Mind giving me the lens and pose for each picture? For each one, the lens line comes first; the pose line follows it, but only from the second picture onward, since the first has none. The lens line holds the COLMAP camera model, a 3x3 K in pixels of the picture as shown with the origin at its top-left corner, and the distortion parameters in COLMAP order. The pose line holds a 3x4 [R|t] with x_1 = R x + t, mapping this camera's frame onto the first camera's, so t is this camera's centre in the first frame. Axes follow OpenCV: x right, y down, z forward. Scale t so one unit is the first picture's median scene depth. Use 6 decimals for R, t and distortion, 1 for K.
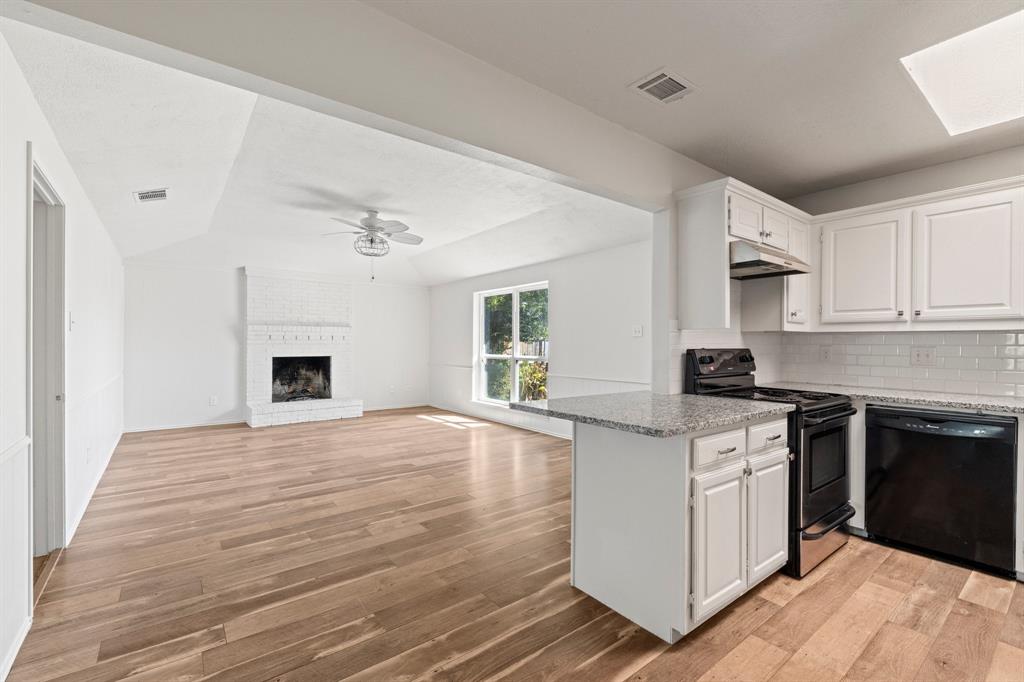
lens RADIAL K [[444.4, 0, 508.4], [0, 444.4, 347.3], [0, 0, 1]] dist [-0.003502, 0.000593]
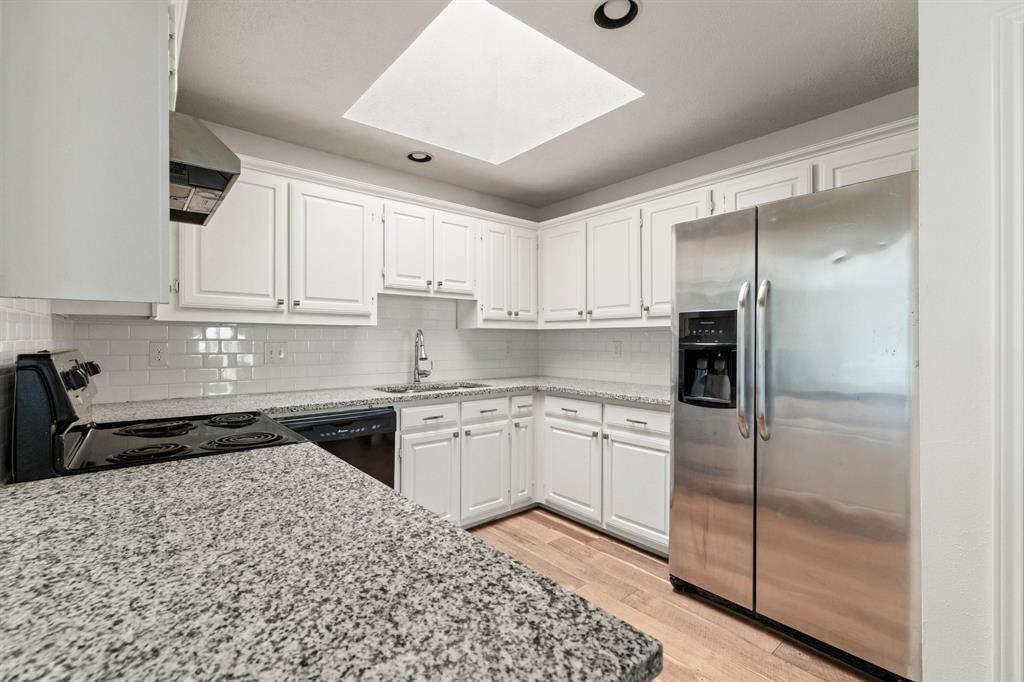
lens RADIAL K [[444.4, 0, 504.1], [0, 444.4, 342.2], [0, 0, 1]] dist [-0.003502, 0.000593]
pose [[-0.032976, -0.005484, 0.999441, 0.038306], [0.010441, 0.999928, 0.005831, -0.001843], [-0.999402, 0.010628, -0.032917, 0.561540]]
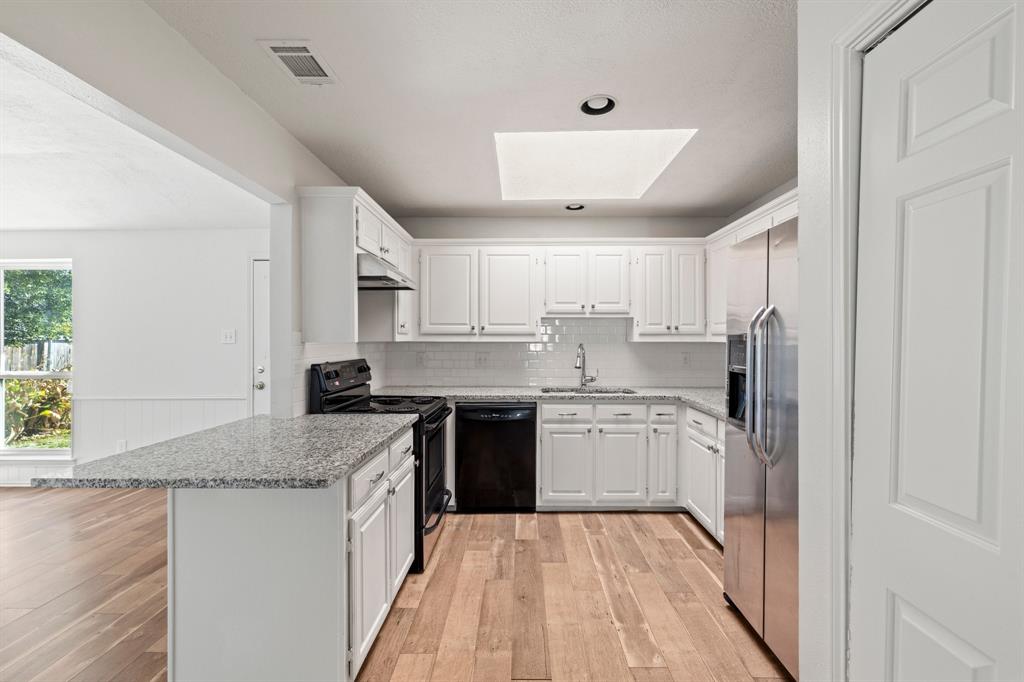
lens RADIAL K [[444.4, 0, 518.6], [0, 444.4, 343.7], [0, 0, 1]] dist [-0.003502, 0.000593]
pose [[0.616026, -0.008191, 0.787683, -0.040977], [0.008884, 0.999955, 0.003450, -0.031783], [-0.787676, 0.004873, 0.616071, 0.097894]]
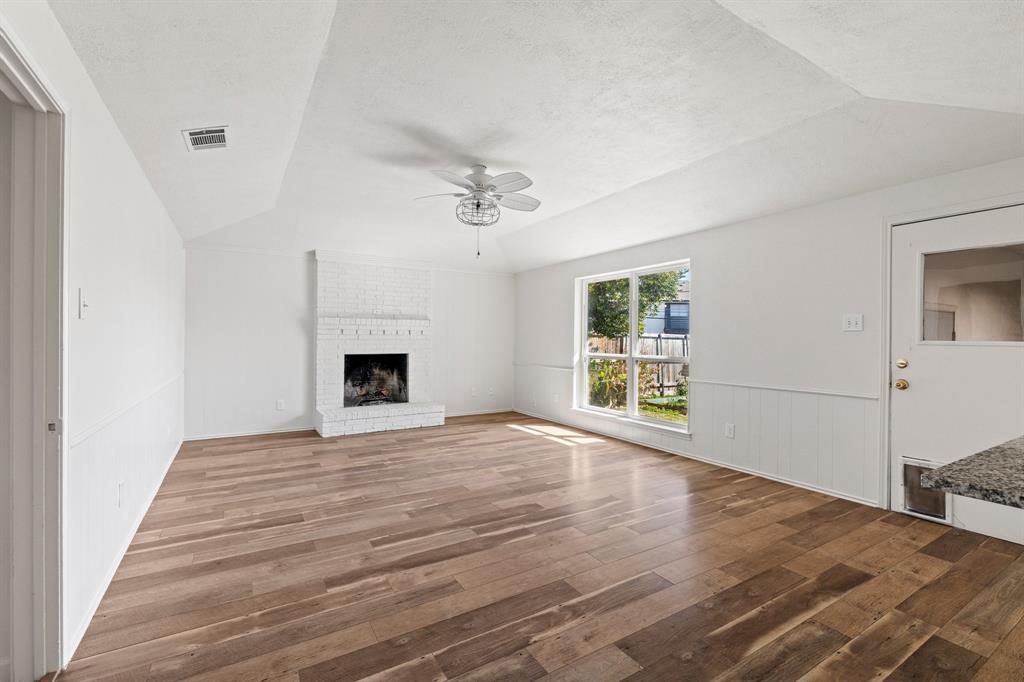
lens RADIAL K [[444.4, 0, 507.3], [0, 444.4, 343.4], [0, 0, 1]] dist [-0.003502, 0.000593]
pose [[0.994055, 0.004078, -0.108798, -0.254829], [-0.004037, 0.999992, 0.000603, -0.003505], [0.108800, -0.000160, 0.994064, 0.362001]]
